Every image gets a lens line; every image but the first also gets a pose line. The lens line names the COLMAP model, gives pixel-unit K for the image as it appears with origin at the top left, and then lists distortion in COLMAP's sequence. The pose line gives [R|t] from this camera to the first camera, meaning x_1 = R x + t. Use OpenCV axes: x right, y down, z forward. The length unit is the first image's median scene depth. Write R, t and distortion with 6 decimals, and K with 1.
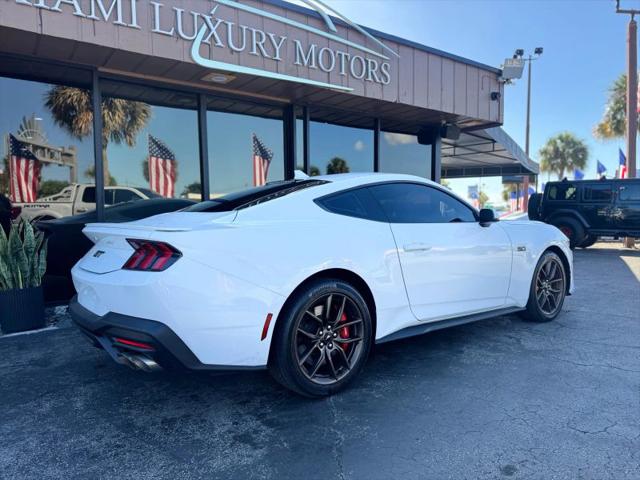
lens RADIAL K [[454.6, 0, 319.2], [0, 454.6, 241.7], [0, 0, 1]] dist [0.052038, -0.067012]
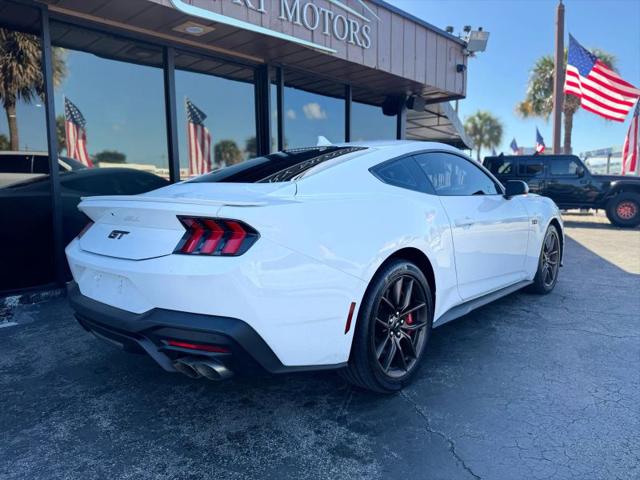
lens RADIAL K [[454.2, 0, 320.0], [0, 454.2, 240.0], [0, 0, 1]] dist [0.041446, -0.047335]
pose [[0.984463, -0.017262, 0.174741, -0.159034], [0.007772, 0.998465, 0.054845, -0.002911], [-0.175420, -0.052635, 0.983086, 0.091756]]
